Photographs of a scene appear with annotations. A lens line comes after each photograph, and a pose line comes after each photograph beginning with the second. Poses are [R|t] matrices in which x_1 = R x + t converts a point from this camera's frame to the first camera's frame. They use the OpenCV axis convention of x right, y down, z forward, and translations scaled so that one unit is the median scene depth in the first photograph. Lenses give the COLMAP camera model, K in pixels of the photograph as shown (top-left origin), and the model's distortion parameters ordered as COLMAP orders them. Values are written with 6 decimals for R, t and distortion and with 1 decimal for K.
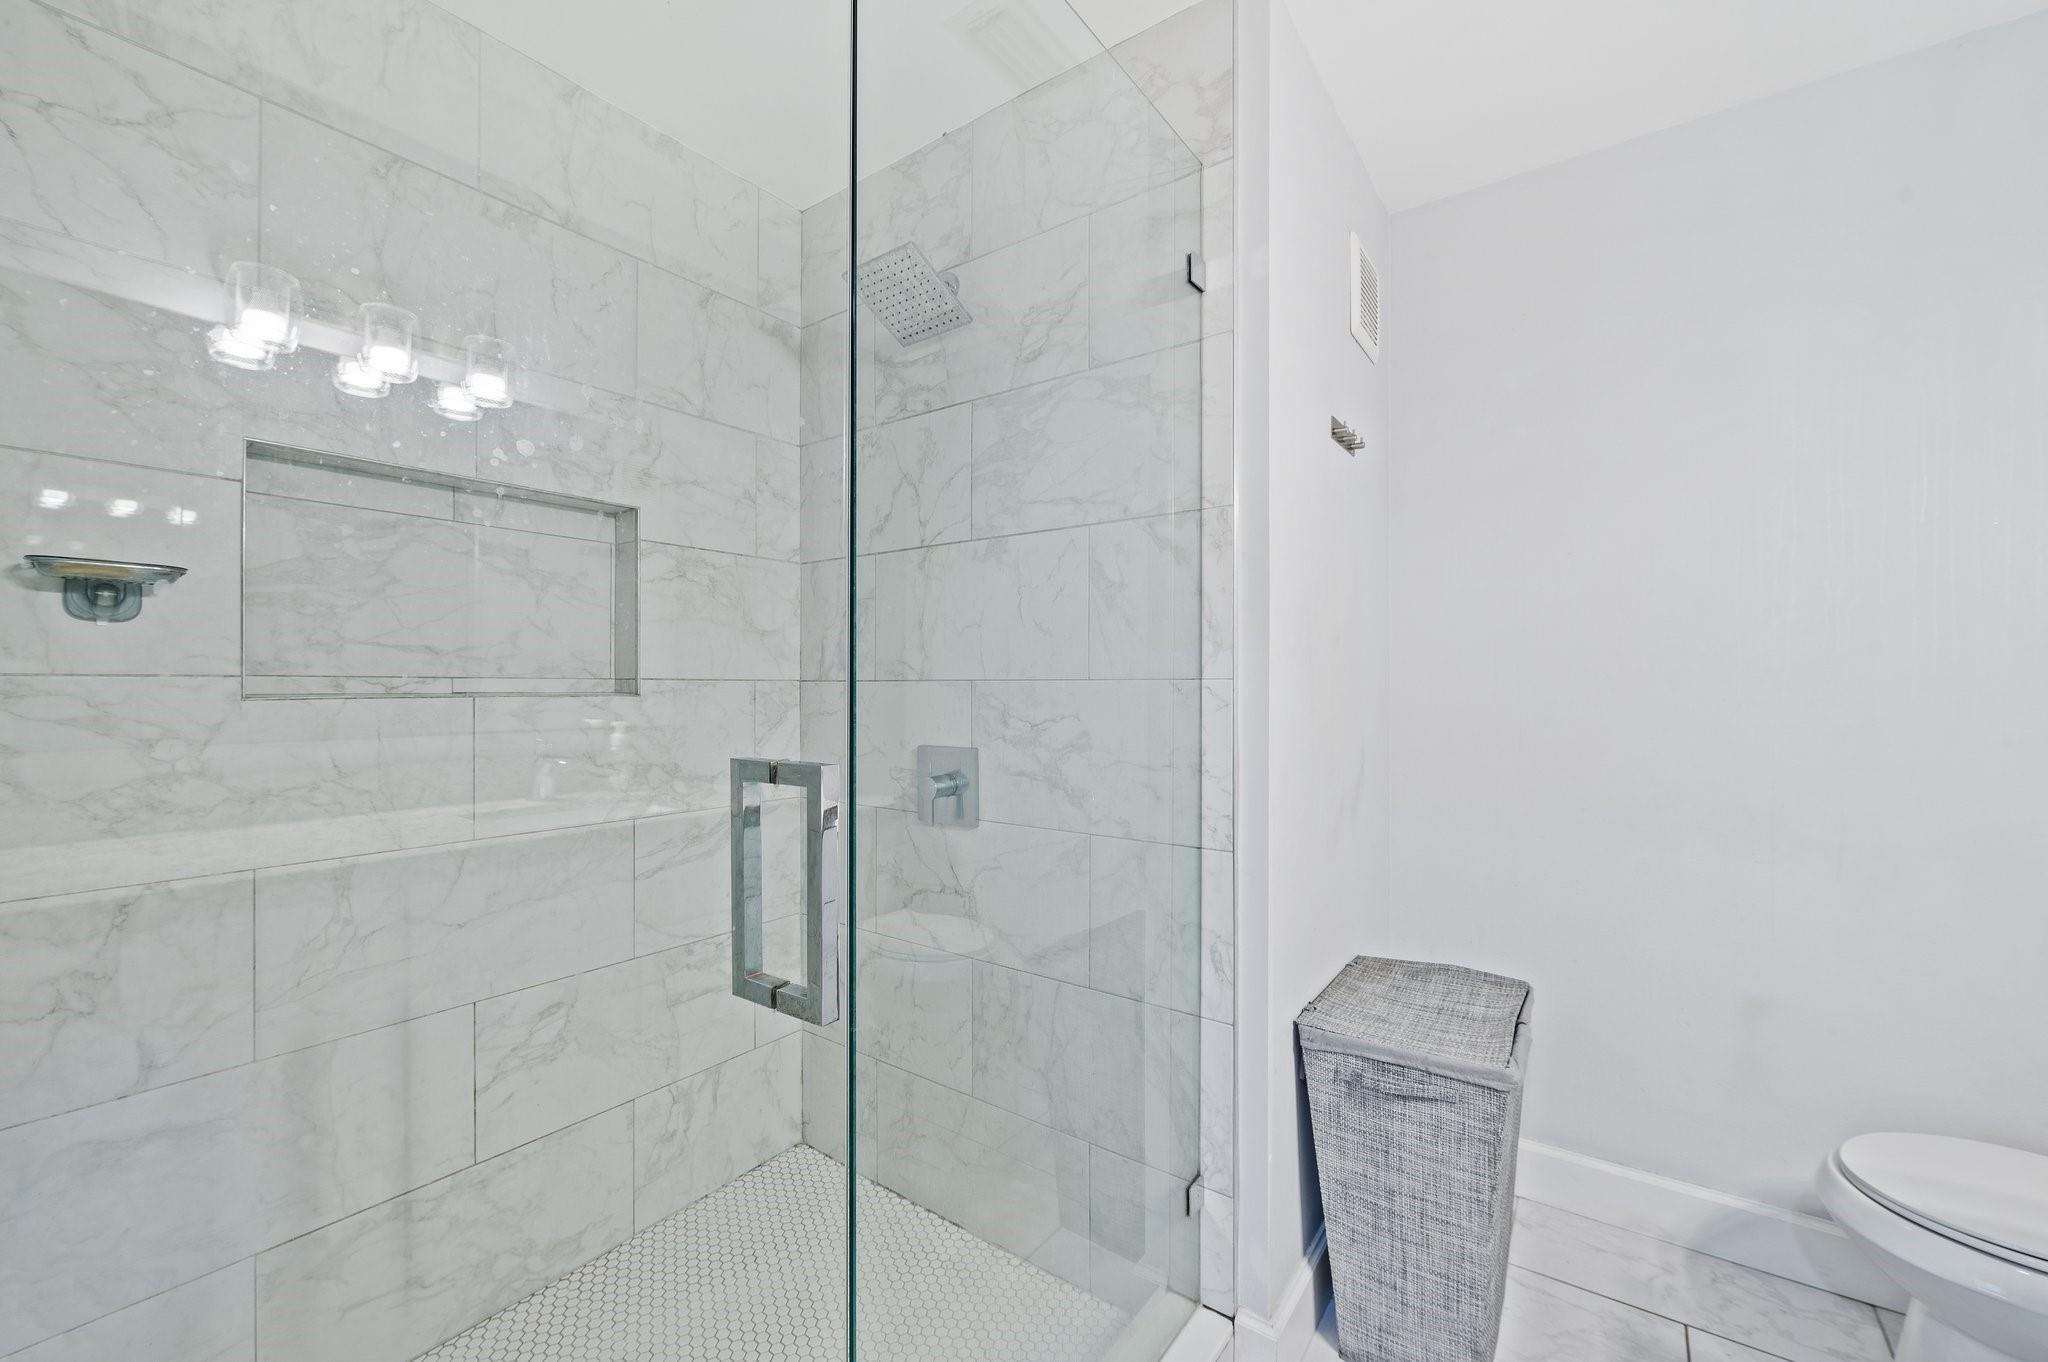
lens RADIAL K [[829.6, 0, 1038.5], [0, 829.6, 683.2], [0, 0, 1]] dist [0.011714, -0.011522]
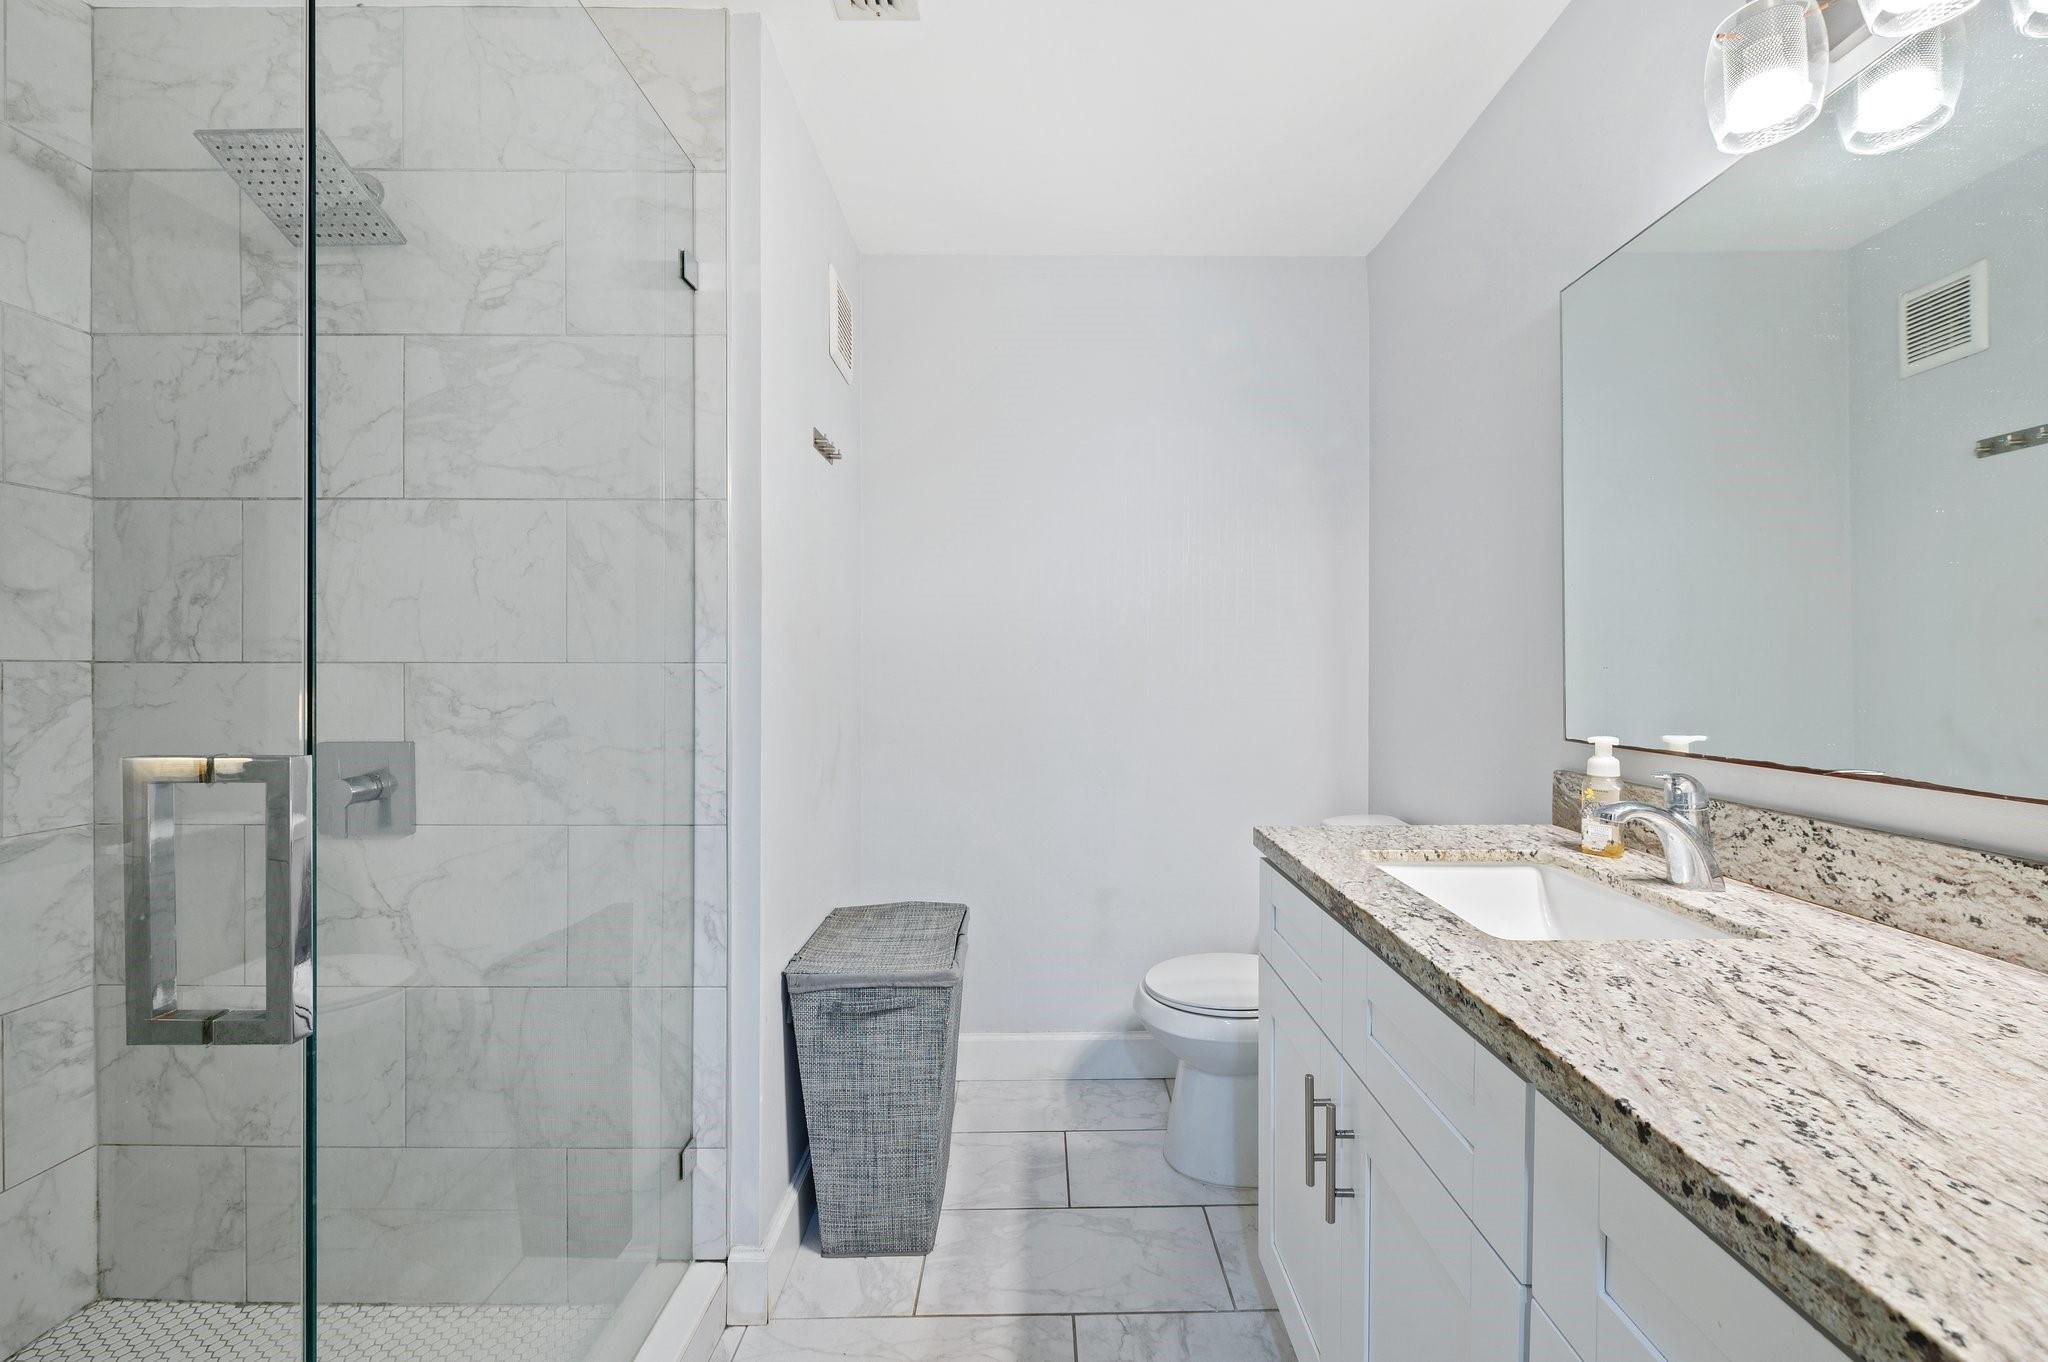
lens RADIAL K [[829.6, 0, 1038.5], [0, 829.6, 683.2], [0, 0, 1]] dist [0.011714, -0.011522]
pose [[0.815403, -0.008122, 0.578837, -0.051746], [-0.003821, 0.999804, 0.019411, -0.001247], [-0.578881, -0.018039, 0.815213, -0.091879]]
